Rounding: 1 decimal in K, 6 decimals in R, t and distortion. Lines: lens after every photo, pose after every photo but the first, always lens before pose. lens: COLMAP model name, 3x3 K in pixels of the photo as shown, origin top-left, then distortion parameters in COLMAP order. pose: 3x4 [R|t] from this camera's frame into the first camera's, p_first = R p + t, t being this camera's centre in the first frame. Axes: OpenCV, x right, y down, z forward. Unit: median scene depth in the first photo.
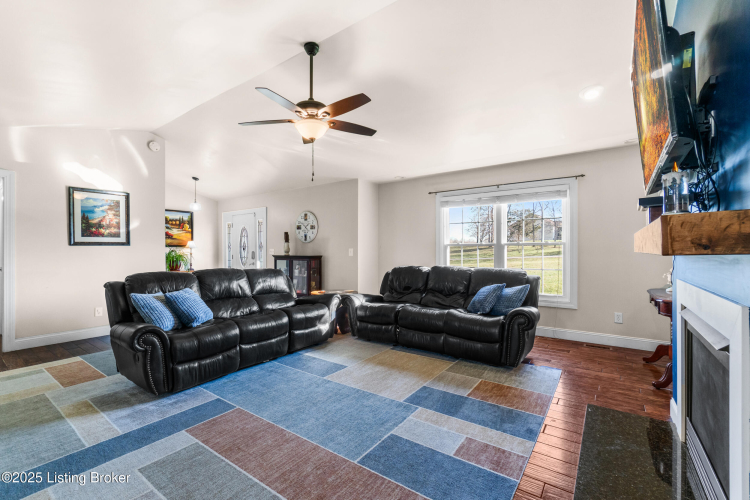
lens RADIAL K [[327.4, 0, 374.7], [0, 327.4, 248.1], [0, 0, 1]] dist [0.000066, 0.001005]
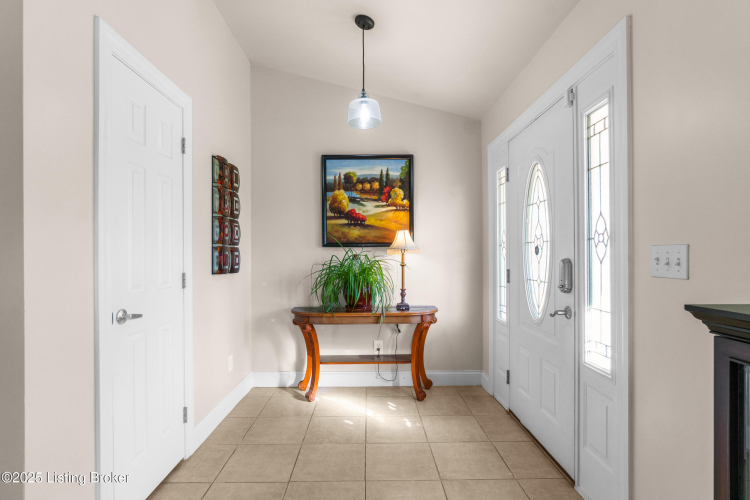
lens RADIAL K [[398.6, 0, 373.8], [0, 398.6, 254.2], [0, 0, 1]] dist [0.000359, -0.000348]
pose [[0.603220, 0.000832, -0.797574, -0.217808], [0.002136, 0.999994, 0.002659, 0.003819], [0.797572, -0.003307, 0.603215, 0.703293]]
